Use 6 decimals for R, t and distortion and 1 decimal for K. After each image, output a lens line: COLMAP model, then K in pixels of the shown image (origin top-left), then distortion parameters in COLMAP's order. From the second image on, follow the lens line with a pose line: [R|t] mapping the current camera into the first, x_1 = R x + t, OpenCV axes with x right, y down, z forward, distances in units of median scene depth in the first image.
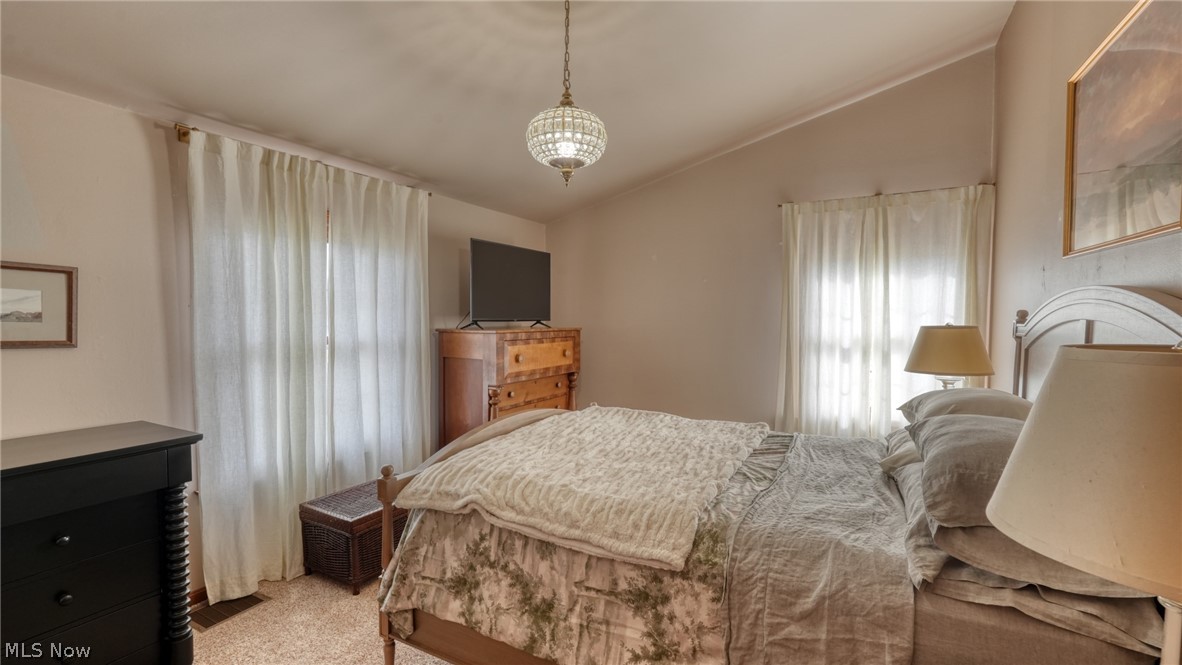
lens RADIAL K [[515.3, 0, 590.6], [0, 515.3, 330.9], [0, 0, 1]] dist [-0.013849, 0.000169]
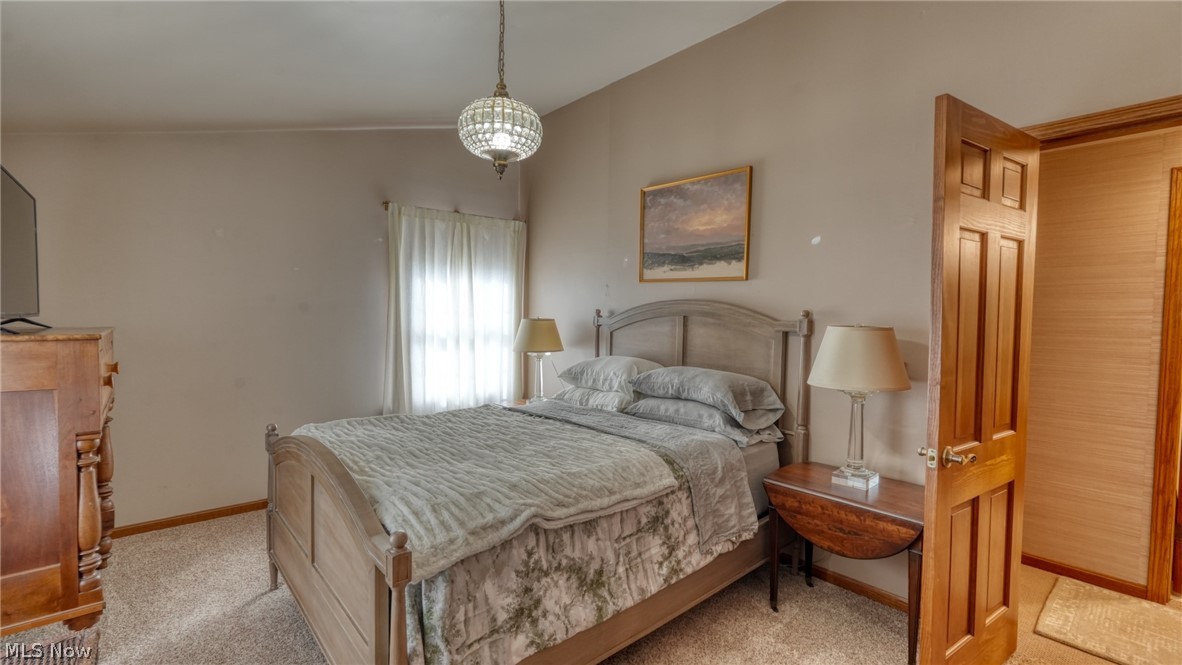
lens RADIAL K [[515.3, 0, 595.3], [0, 515.3, 331.5], [0, 0, 1]] dist [-0.013849, 0.000169]
pose [[0.339393, -0.029318, 0.940188, -1.093148], [0.013442, 0.999563, 0.026317, -0.018926], [-0.940549, 0.003706, 0.339639, 0.613655]]
